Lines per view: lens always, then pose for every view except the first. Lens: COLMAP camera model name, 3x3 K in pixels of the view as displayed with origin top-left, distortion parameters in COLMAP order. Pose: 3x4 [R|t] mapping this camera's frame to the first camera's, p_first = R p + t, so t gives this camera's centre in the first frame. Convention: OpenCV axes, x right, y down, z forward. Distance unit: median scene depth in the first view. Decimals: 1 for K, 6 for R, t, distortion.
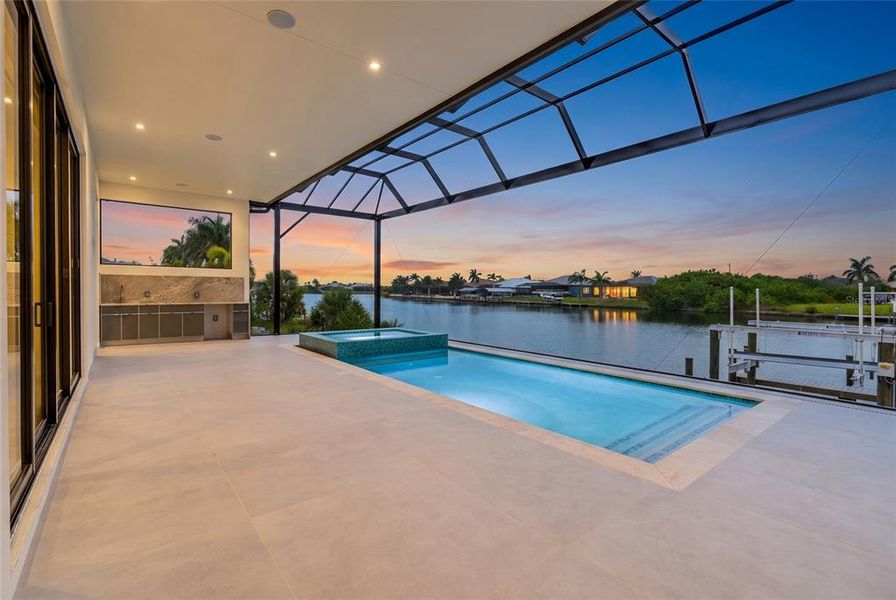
lens RADIAL K [[408.4, 0, 444.8], [0, 408.4, 295.2], [0, 0, 1]] dist [-0.002798, 0.000066]
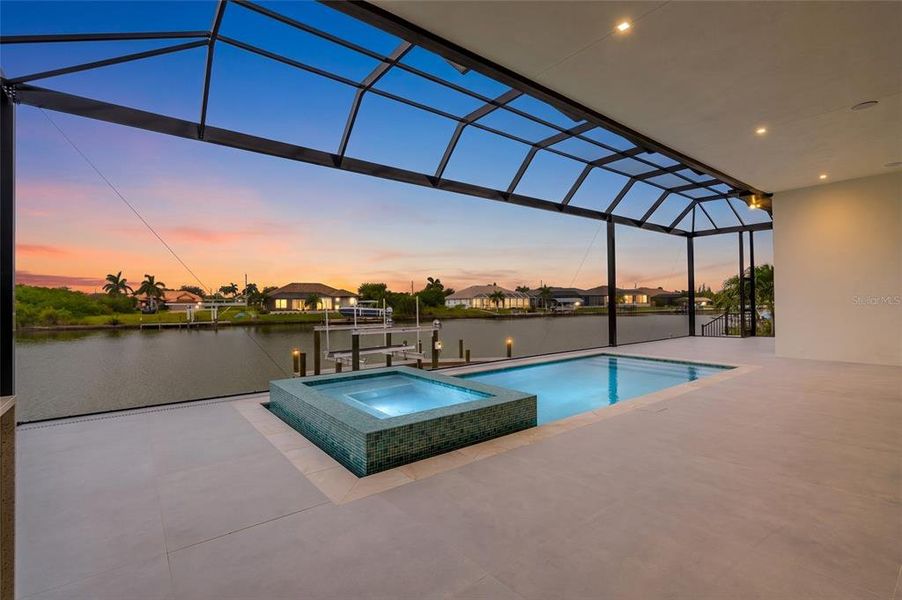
lens RADIAL K [[414.5, 0, 451.2], [0, 414.5, 295.6], [0, 0, 1]] dist [-0.002497, -0.000214]
pose [[0.011897, 0.008962, 0.999889, -0.494893], [0.019140, 0.999775, -0.009189, -0.011148], [-0.999746, 0.019247, 0.011723, 0.637997]]
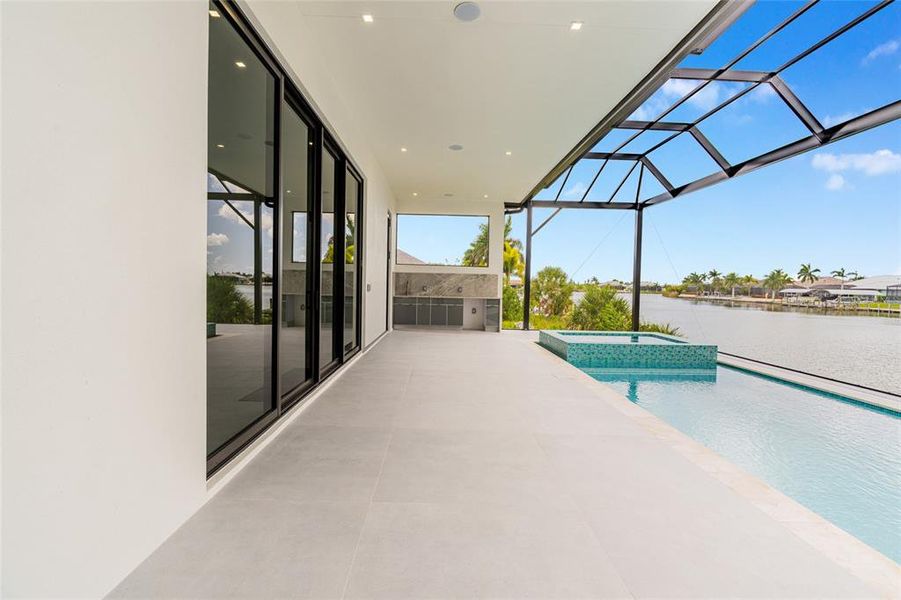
lens RADIAL K [[410.7, 0, 447.3], [0, 410.7, 295.2], [0, 0, 1]] dist [-0.002798, 0.000066]
pose [[0.794774, 0.026410, -0.606331, 0.049144], [-0.023688, 0.999641, 0.012491, 0.000619], [0.606443, 0.004435, 0.795115, 0.046388]]
